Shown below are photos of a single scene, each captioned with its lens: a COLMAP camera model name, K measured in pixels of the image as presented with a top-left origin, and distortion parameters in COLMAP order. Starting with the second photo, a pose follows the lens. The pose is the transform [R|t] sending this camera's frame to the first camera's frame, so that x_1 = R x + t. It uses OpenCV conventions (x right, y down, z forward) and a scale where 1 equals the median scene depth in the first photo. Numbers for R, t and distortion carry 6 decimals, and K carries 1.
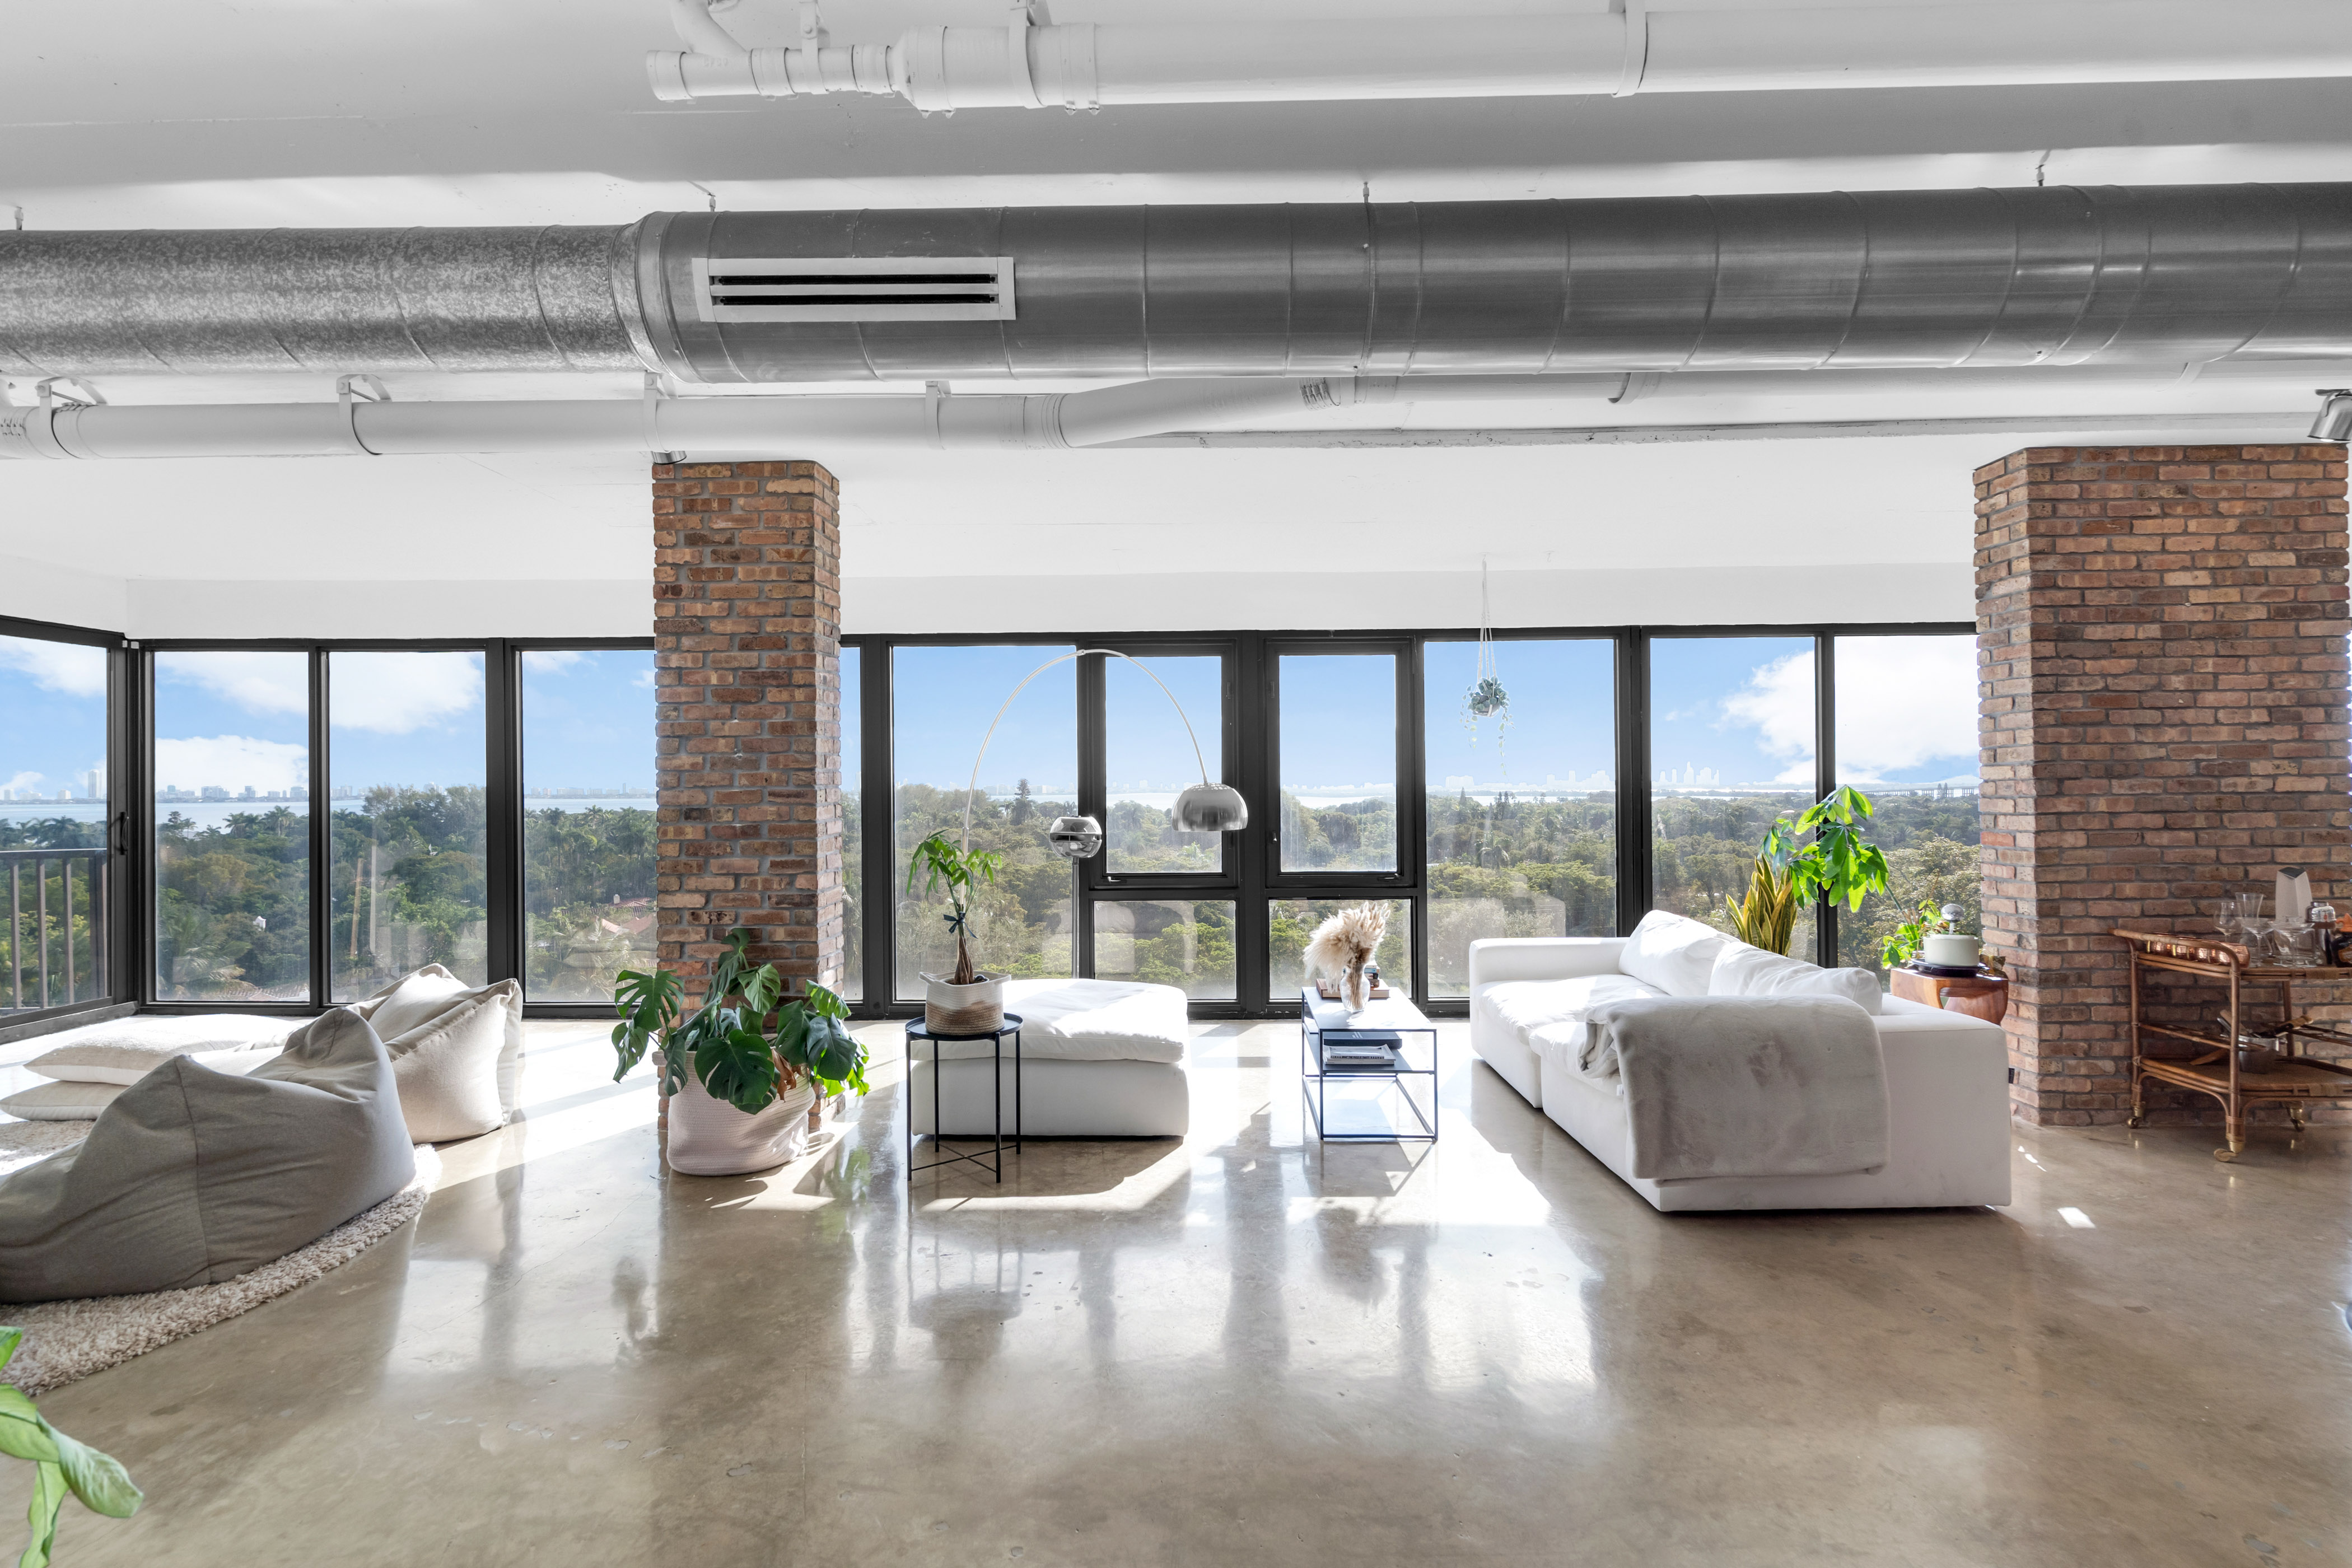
lens RADIAL K [[1127.8, 0, 1183.5], [0, 1127.8, 777.7], [0, 0, 1]] dist [-0.000998, 0.000228]
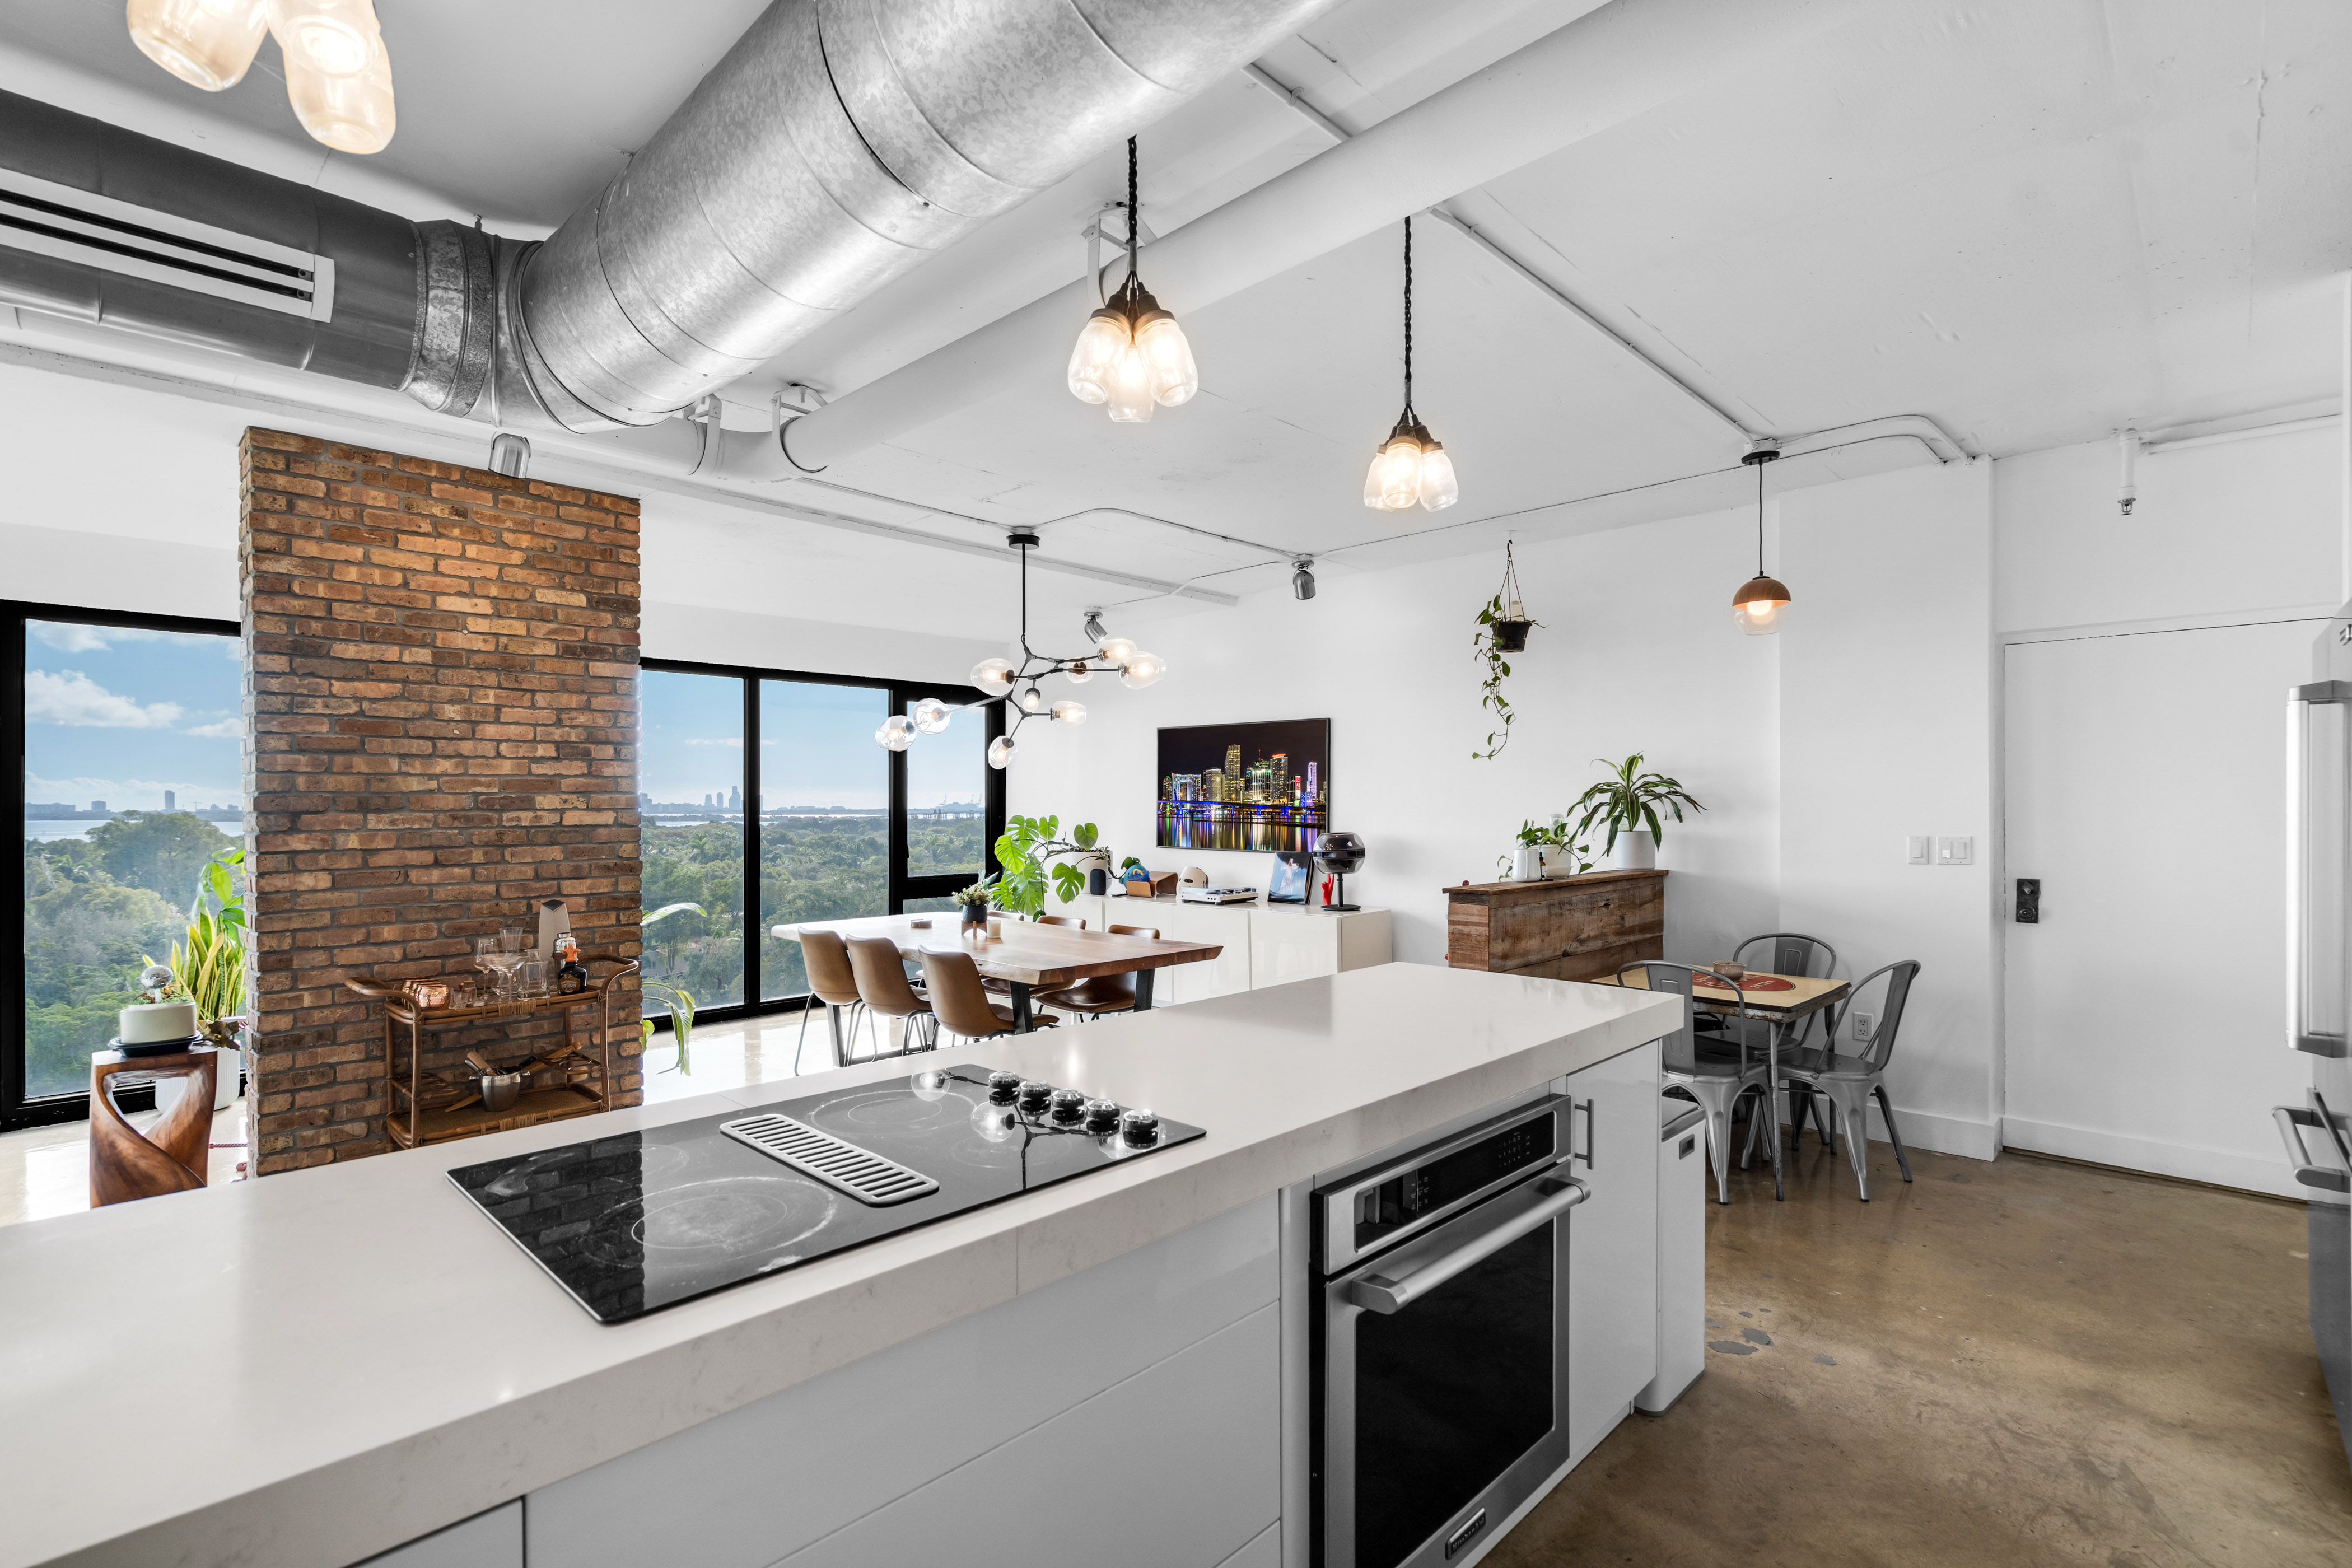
lens RADIAL K [[1092.4, 0, 1185.2], [0, 1092.4, 806.3], [0, 0, 1]] dist [0.001146, 0.000365]
pose [[0.678203, 0.004744, 0.734860, 0.622139], [-0.006335, 0.999980, -0.000608, -0.007867], [-0.734848, -0.004243, 0.678219, -0.087205]]
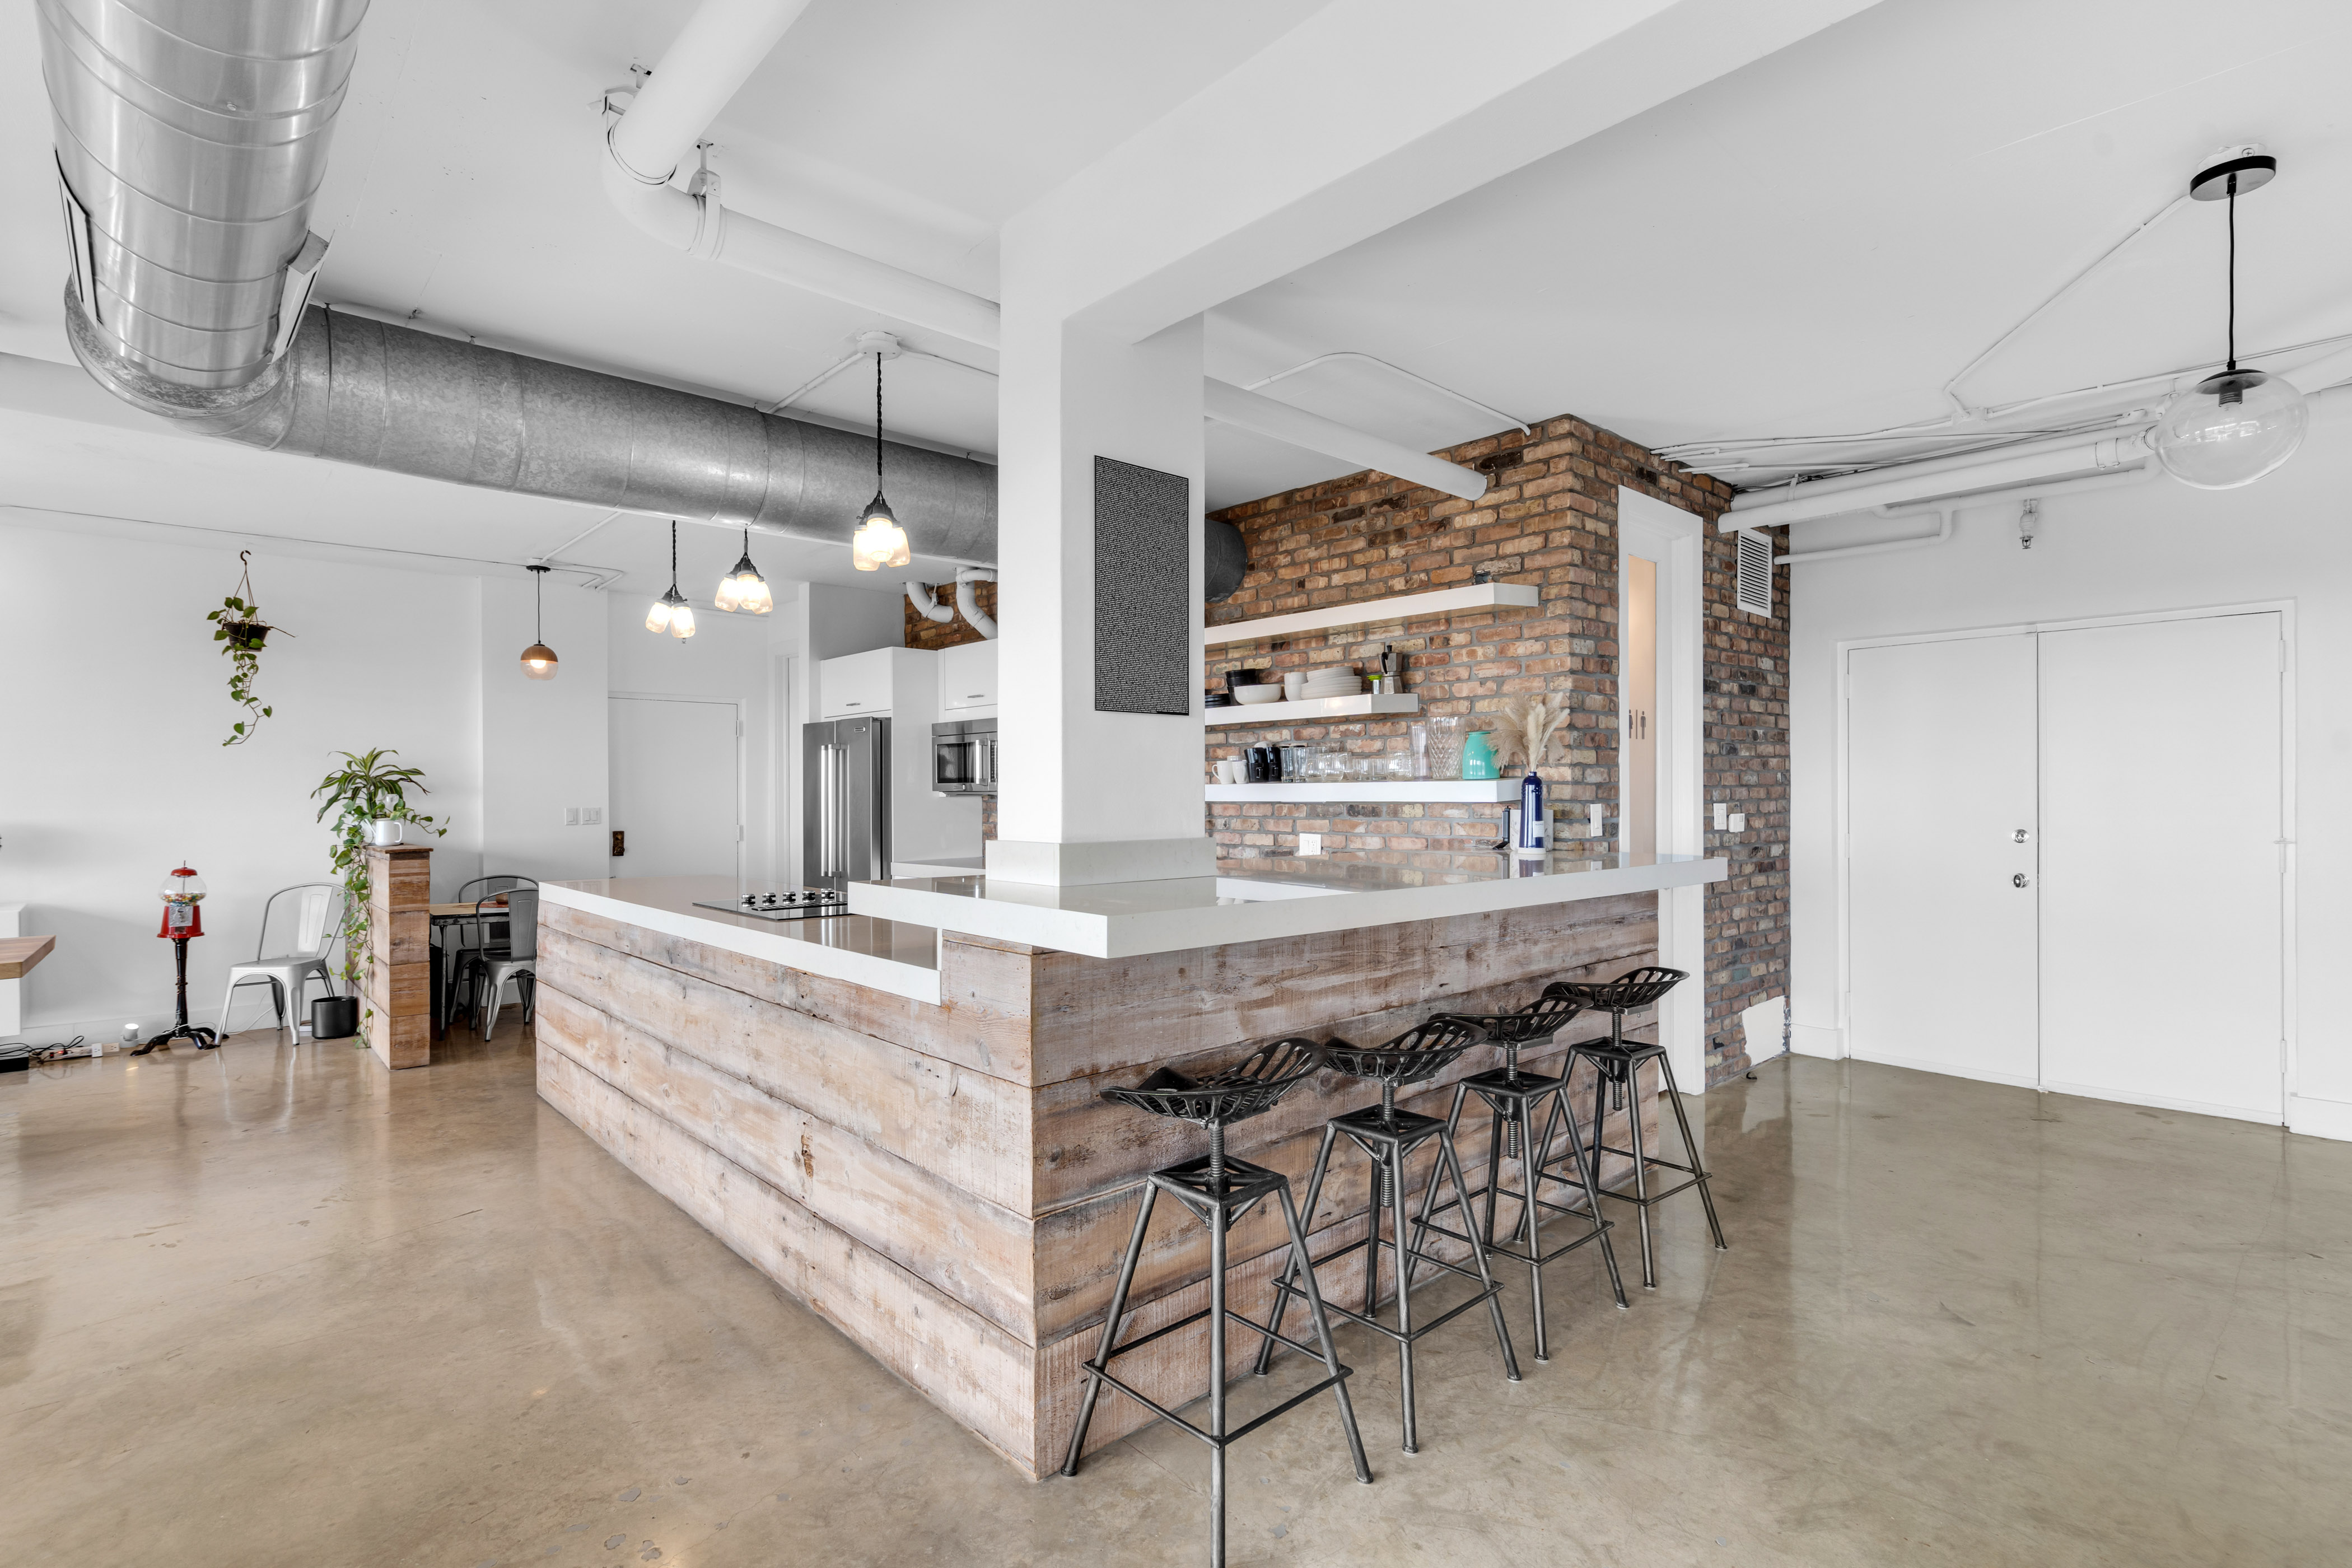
lens RADIAL K [[1120.9, 0, 1170.1], [0, 1120.9, 793.6], [0, 0, 1]] dist [0.001504, 0.000842]
pose [[-0.680548, 0.011261, 0.732617, -0.040484], [0.005539, 0.999932, -0.010224, 0.014786], [-0.732683, -0.002900, -0.680564, 0.584185]]
